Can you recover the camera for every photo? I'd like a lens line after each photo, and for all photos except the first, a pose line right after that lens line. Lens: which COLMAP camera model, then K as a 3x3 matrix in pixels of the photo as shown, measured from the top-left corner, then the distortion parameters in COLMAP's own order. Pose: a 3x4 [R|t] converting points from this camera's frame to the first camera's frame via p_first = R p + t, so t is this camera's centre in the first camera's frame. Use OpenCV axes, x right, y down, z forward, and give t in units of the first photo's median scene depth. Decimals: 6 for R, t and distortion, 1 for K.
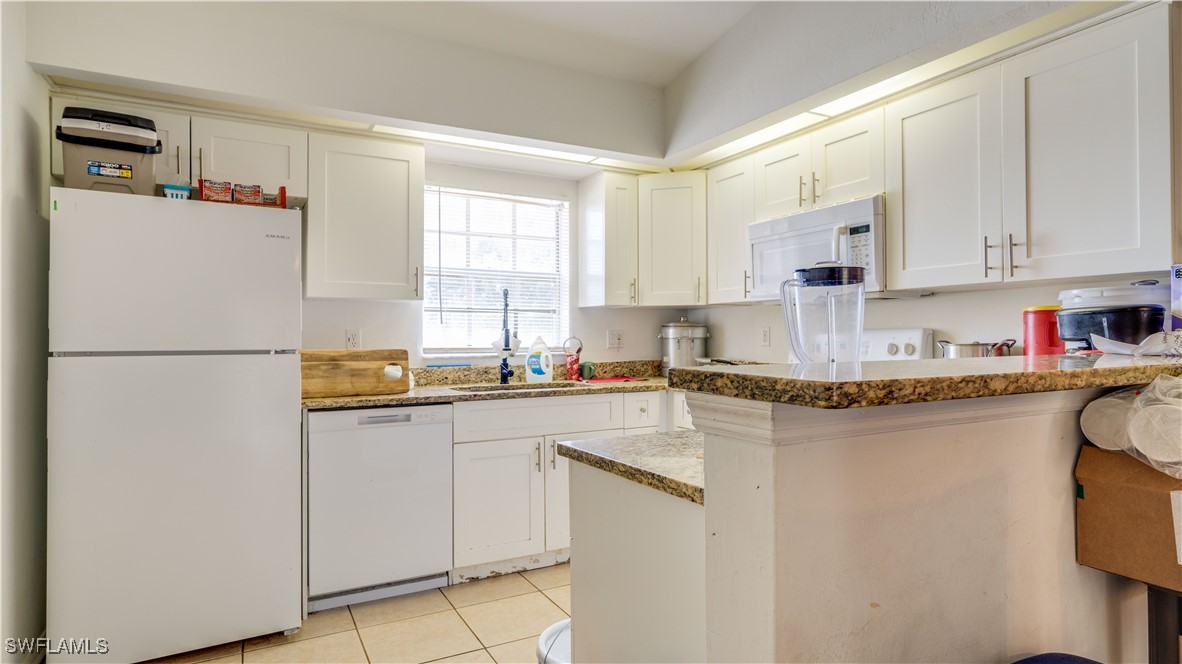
lens RADIAL K [[624.6, 0, 590.9], [0, 624.6, 337.5], [0, 0, 1]] dist [0.007165, 0.000824]
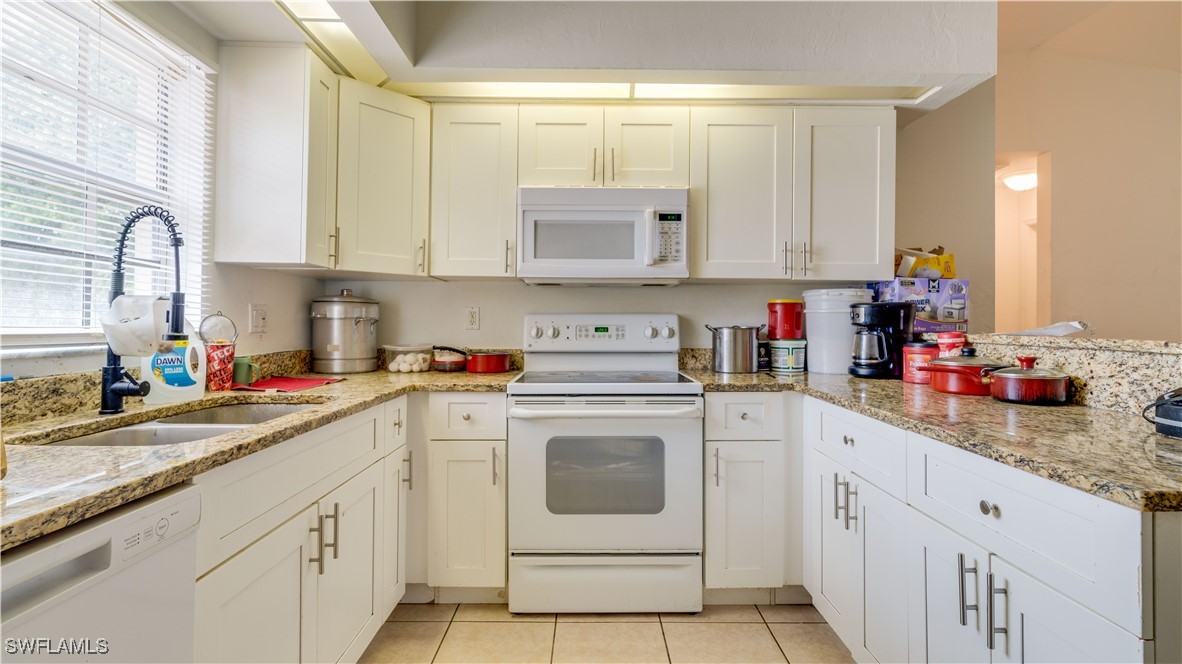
lens RADIAL K [[554.0, 0, 584.5], [0, 554.0, 319.5], [0, 0, 1]] dist [0.004261, 0.000623]
pose [[0.485660, 0.015470, 0.874011, -0.390186], [-0.011774, 0.999868, -0.011155, 0.008000], [-0.874069, -0.004873, 0.485778, 0.602616]]
